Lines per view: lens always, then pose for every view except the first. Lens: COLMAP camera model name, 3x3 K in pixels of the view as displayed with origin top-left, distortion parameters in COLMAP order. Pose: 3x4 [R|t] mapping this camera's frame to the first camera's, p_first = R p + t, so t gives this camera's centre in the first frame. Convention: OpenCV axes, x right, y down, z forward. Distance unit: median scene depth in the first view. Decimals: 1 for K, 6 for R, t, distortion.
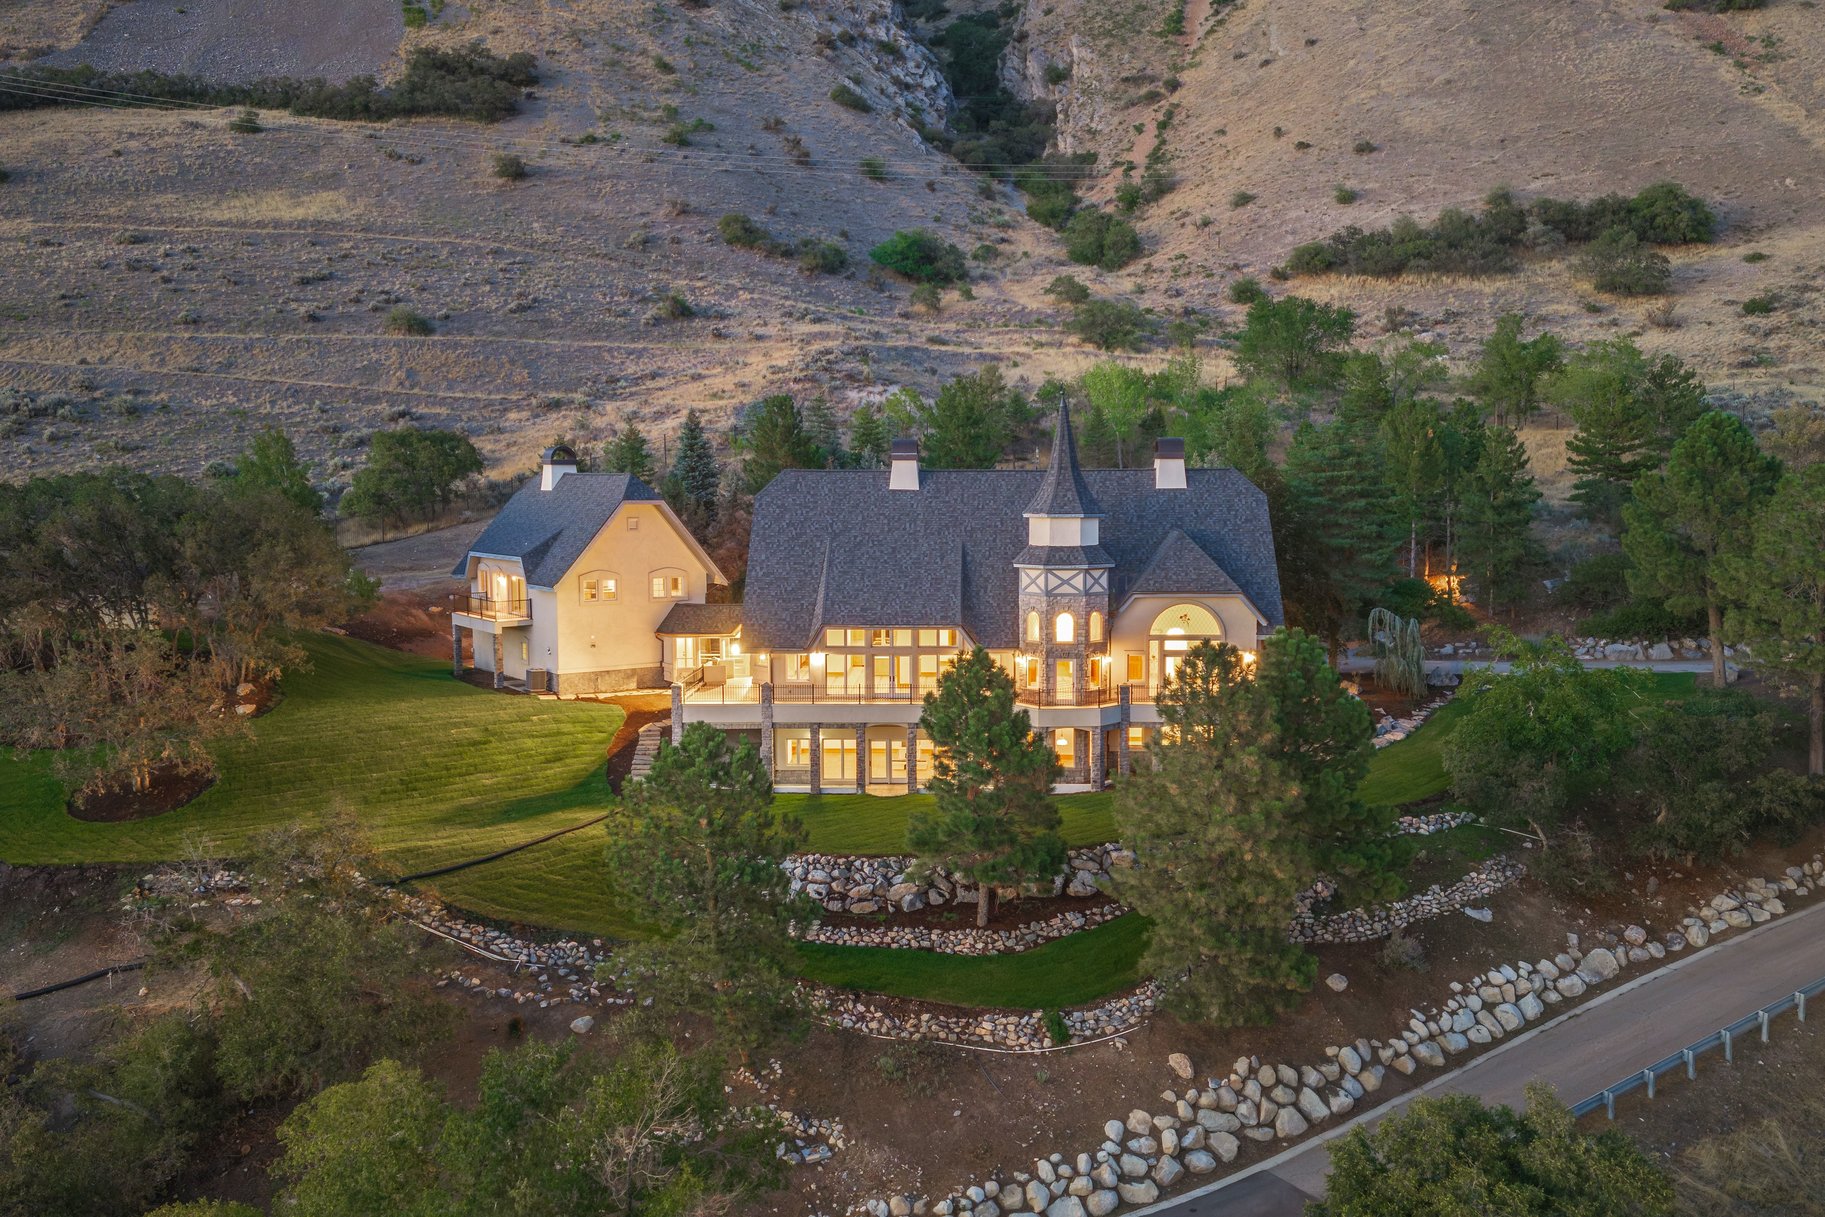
lens RADIAL K [[1579.7, 0, 925.1], [0, 1579.7, 629.5], [0, 0, 1]] dist [0.125813, -0.061398]
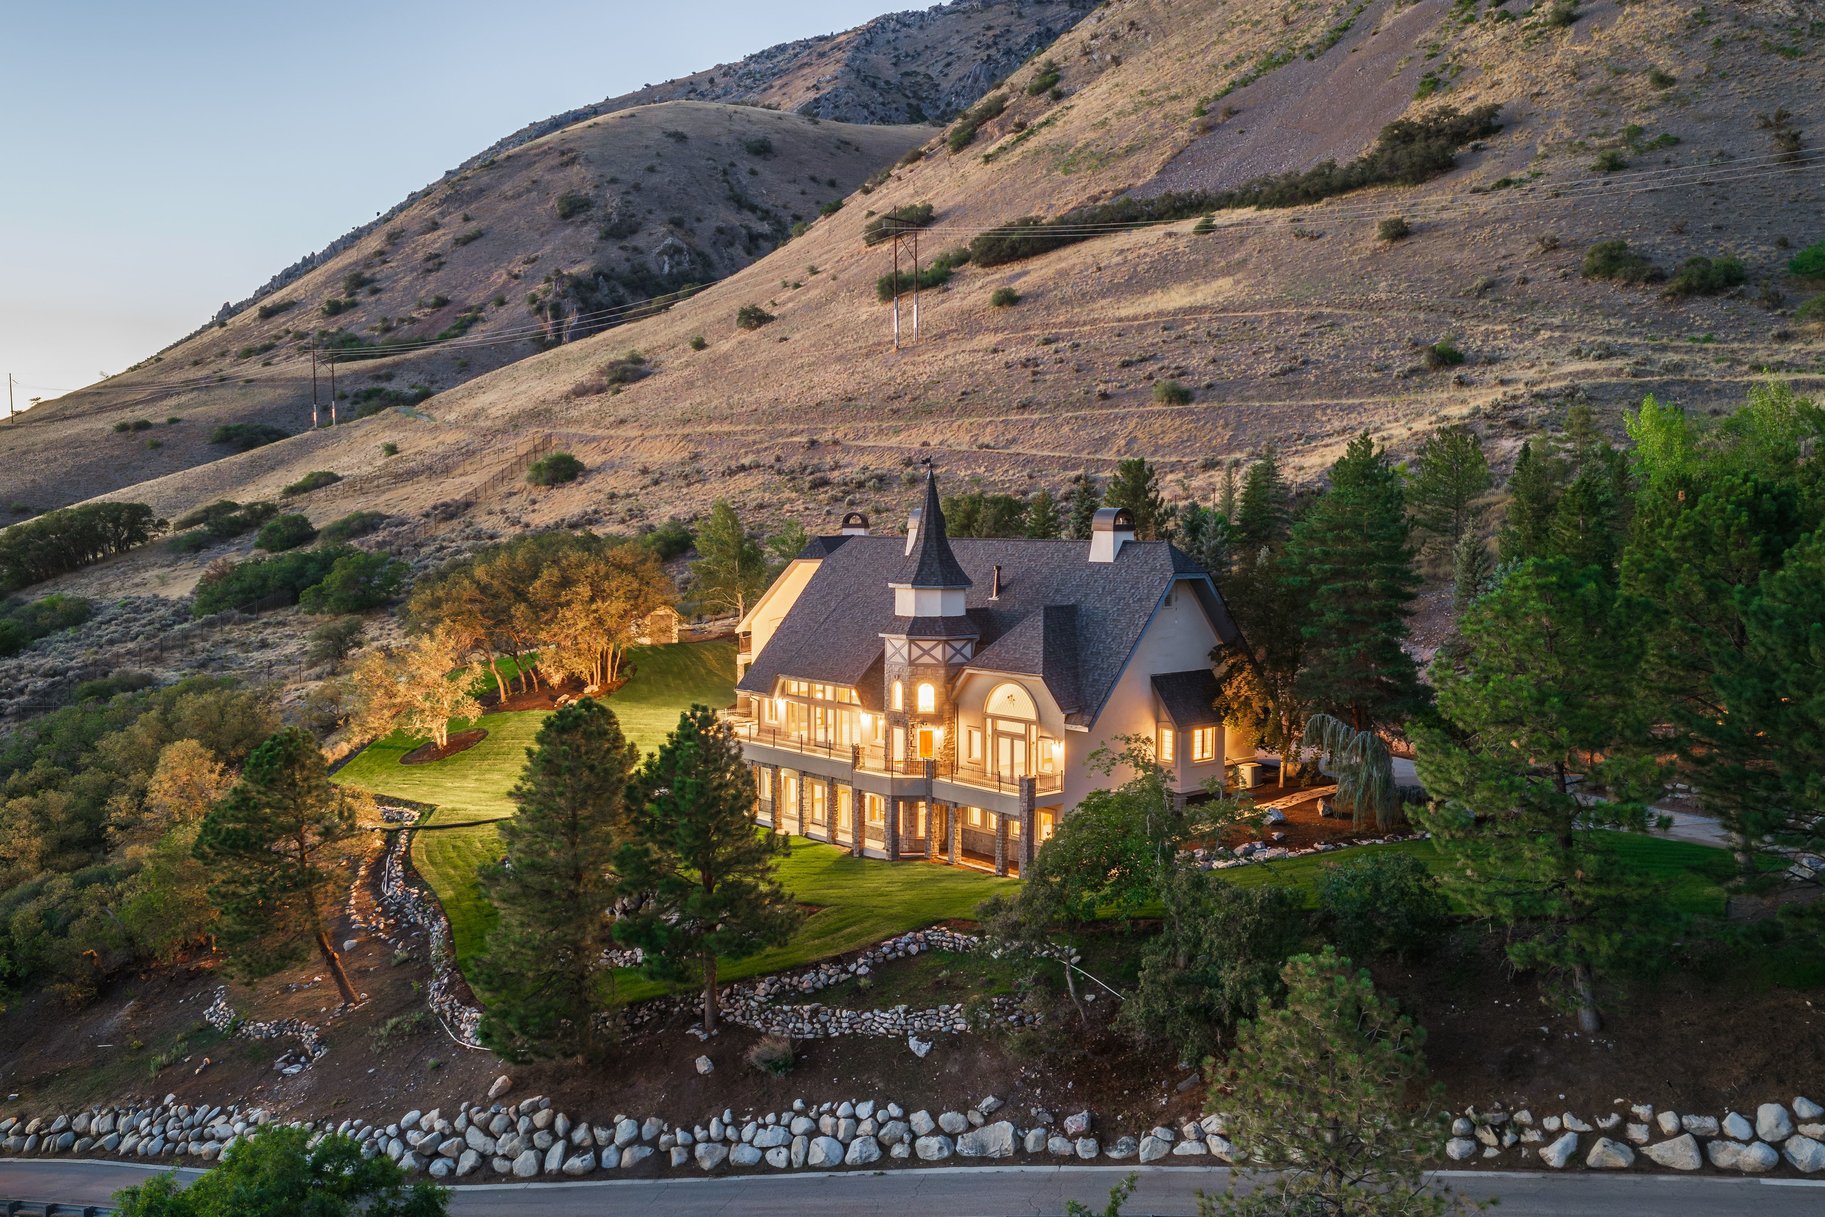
lens RADIAL K [[1530.0, 0, 908.1], [0, 1530.0, 624.4], [0, 0, 1]] dist [0.106599, -0.015784]
pose [[0.673575, 0.057963, -0.736843, 0.964743], [-0.078420, 0.996898, 0.006733, -0.064285], [0.734947, 0.053248, 0.676031, 0.398989]]
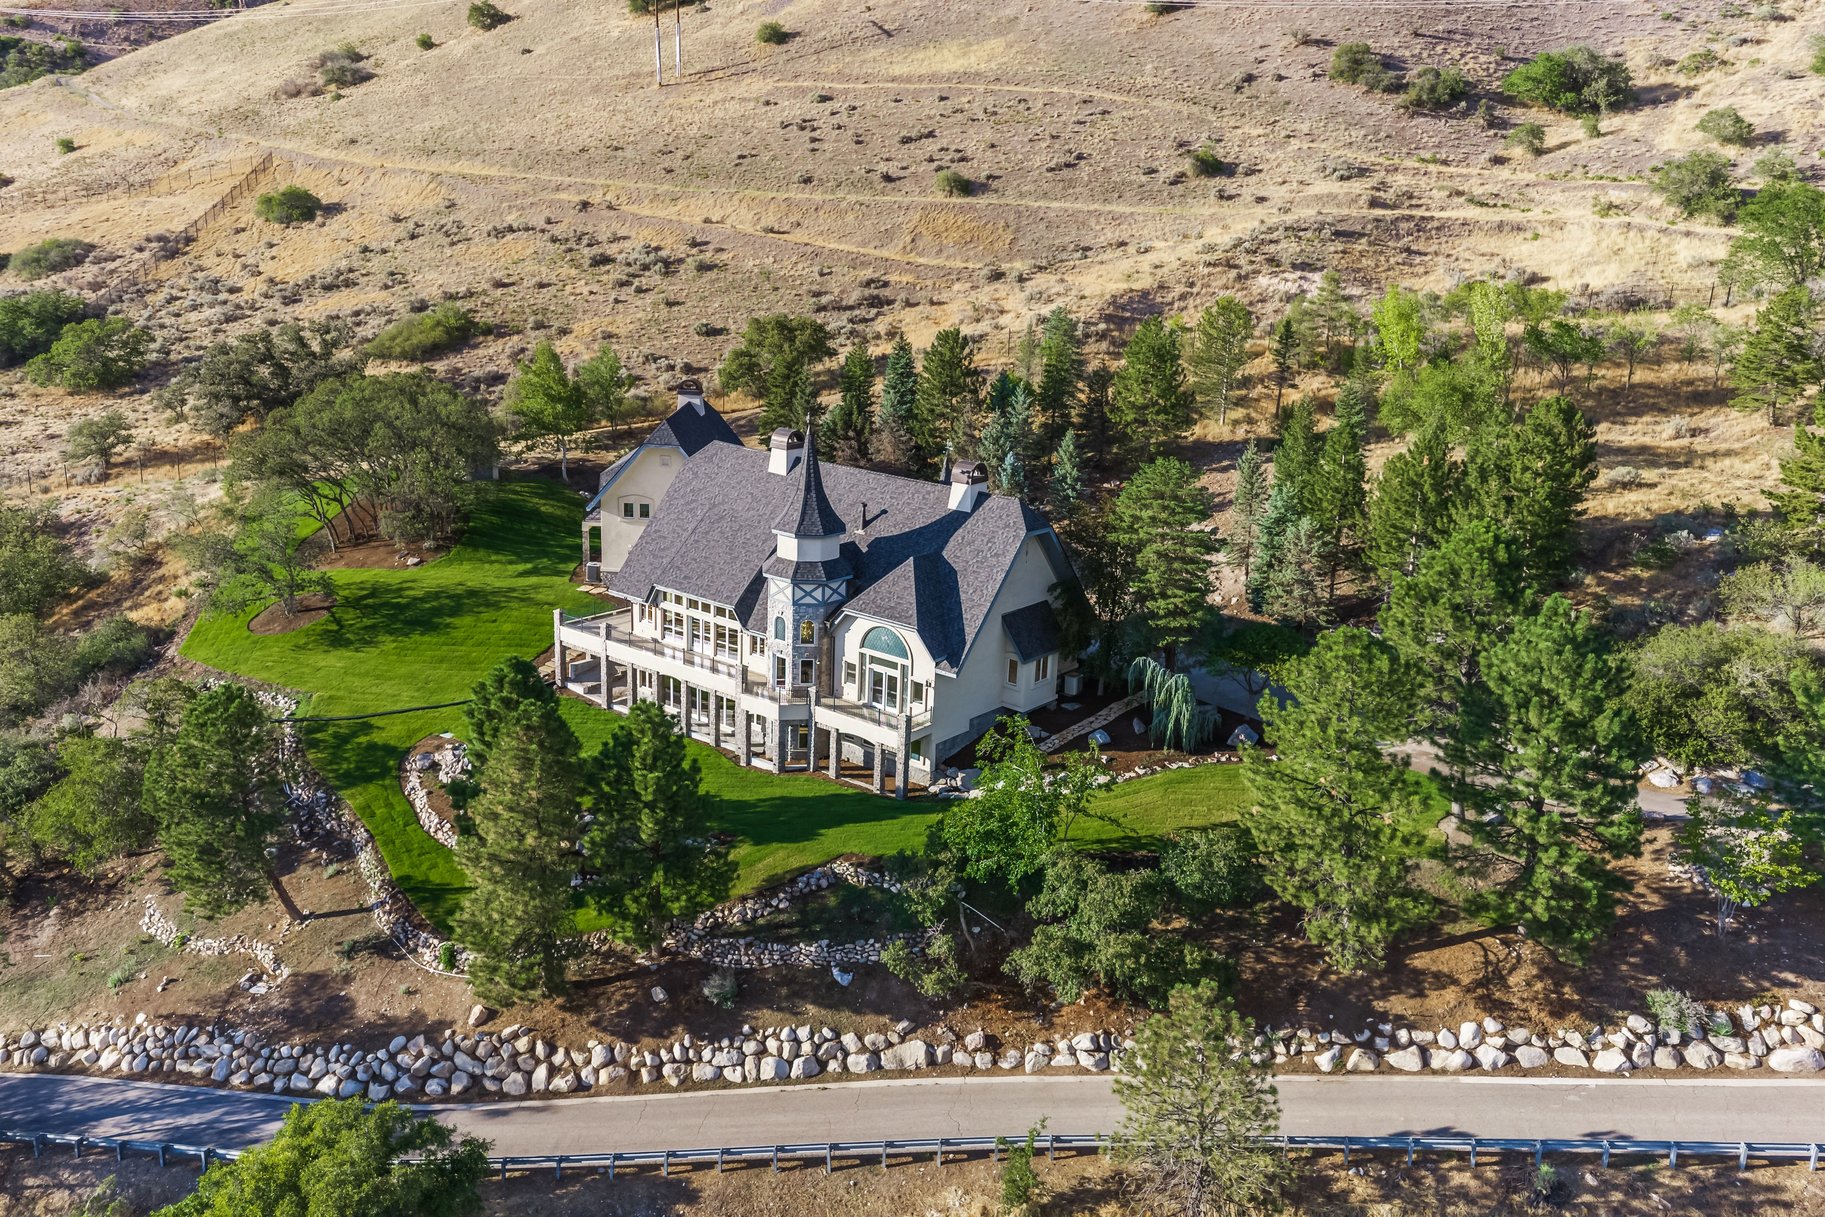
lens RADIAL K [[1542.4, 0, 916.6], [0, 1542.4, 610.8], [0, 0, 1]] dist [0.120350, -0.045468]
pose [[0.796481, 0.196001, -0.572016, 0.955161], [-0.101765, 0.975964, 0.192714, -0.284889], [0.596039, -0.095282, 0.797282, 0.194555]]
